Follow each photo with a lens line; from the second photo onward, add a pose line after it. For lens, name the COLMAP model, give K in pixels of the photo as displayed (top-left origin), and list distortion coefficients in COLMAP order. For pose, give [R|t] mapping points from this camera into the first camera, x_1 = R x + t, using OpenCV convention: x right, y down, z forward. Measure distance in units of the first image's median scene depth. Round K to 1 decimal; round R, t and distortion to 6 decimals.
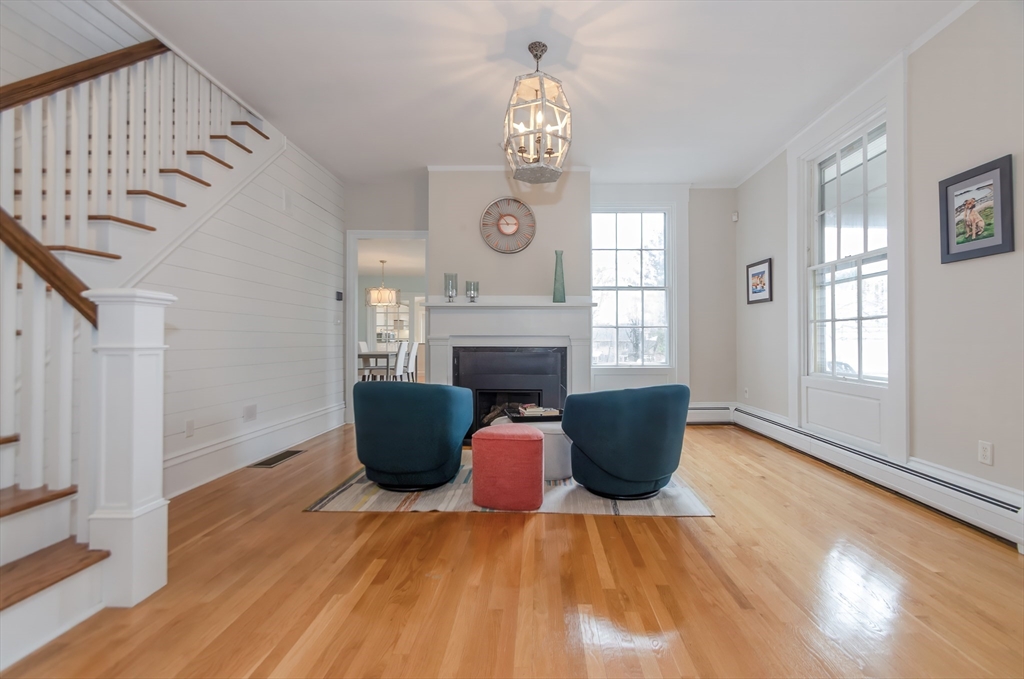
lens RADIAL K [[502.0, 0, 496.7], [0, 502.0, 331.8], [0, 0, 1]] dist [0.000066, 0.000060]
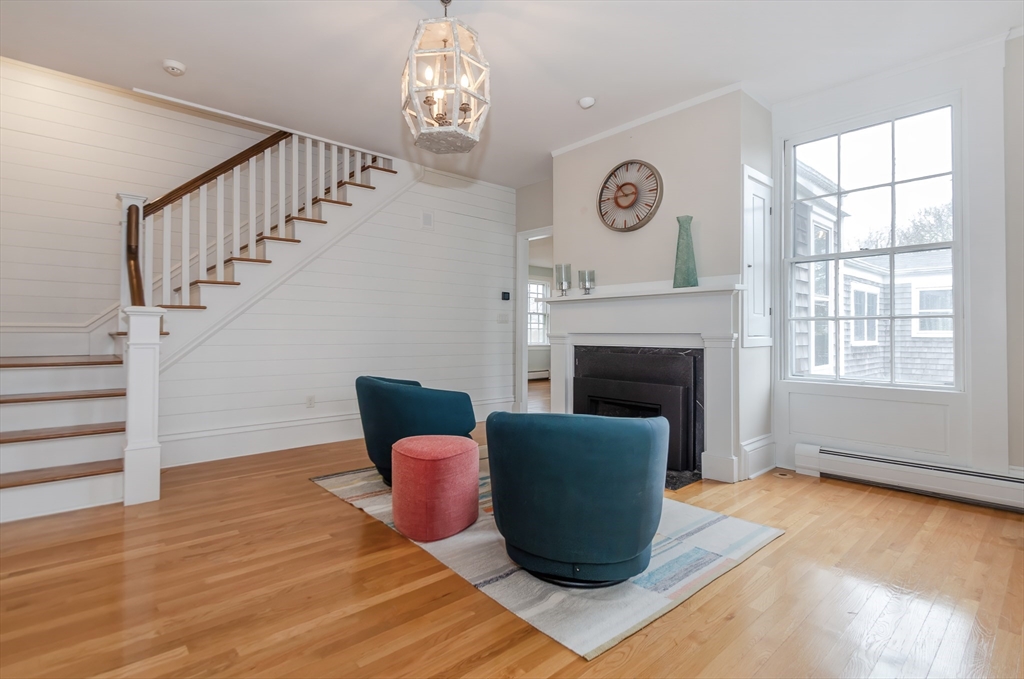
lens RADIAL K [[473.4, 0, 516.4], [0, 473.4, 323.2], [0, 0, 1]] dist [0.000416, 0.000146]
pose [[0.660970, -0.016671, -0.750227, 0.481610], [0.009625, 0.999859, -0.013738, 0.000339], [0.750350, 0.001859, 0.661038, 0.367295]]
